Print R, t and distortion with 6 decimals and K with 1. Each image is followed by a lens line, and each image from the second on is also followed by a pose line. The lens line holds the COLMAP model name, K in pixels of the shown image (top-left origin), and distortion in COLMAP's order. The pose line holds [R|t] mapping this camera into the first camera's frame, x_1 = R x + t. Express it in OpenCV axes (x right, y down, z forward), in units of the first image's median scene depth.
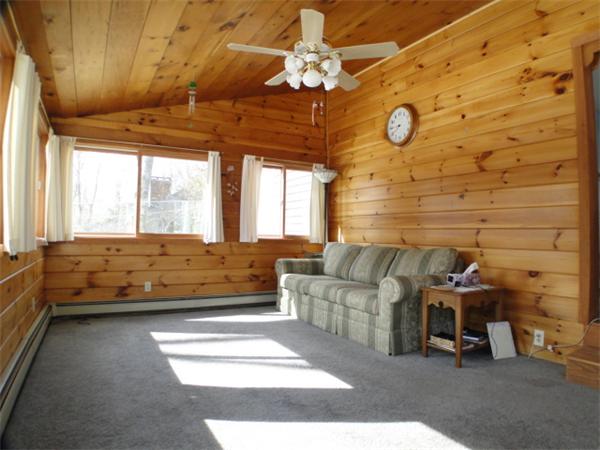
lens RADIAL K [[387.3, 0, 303.4], [0, 387.3, 223.7], [0, 0, 1]] dist [-0.113655, 0.013789]
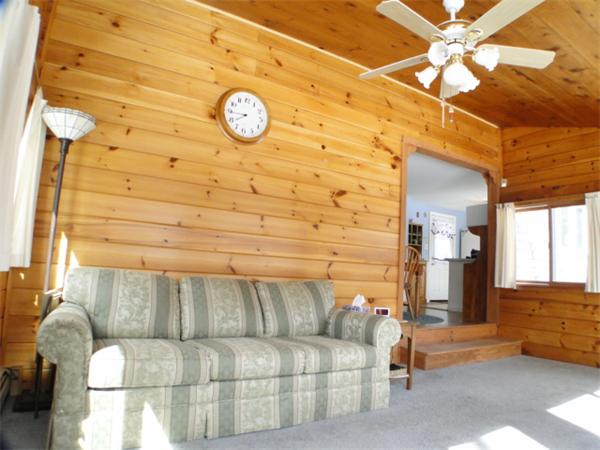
lens RADIAL K [[405.3, 0, 301.1], [0, 405.3, 211.1], [0, 0, 1]] dist [-0.119702, 0.001135]
pose [[-0.046581, 0.117962, 0.991925, -0.653864], [-0.089015, 0.988562, -0.121743, 0.020410], [-0.994940, -0.093967, -0.035548, 1.146113]]
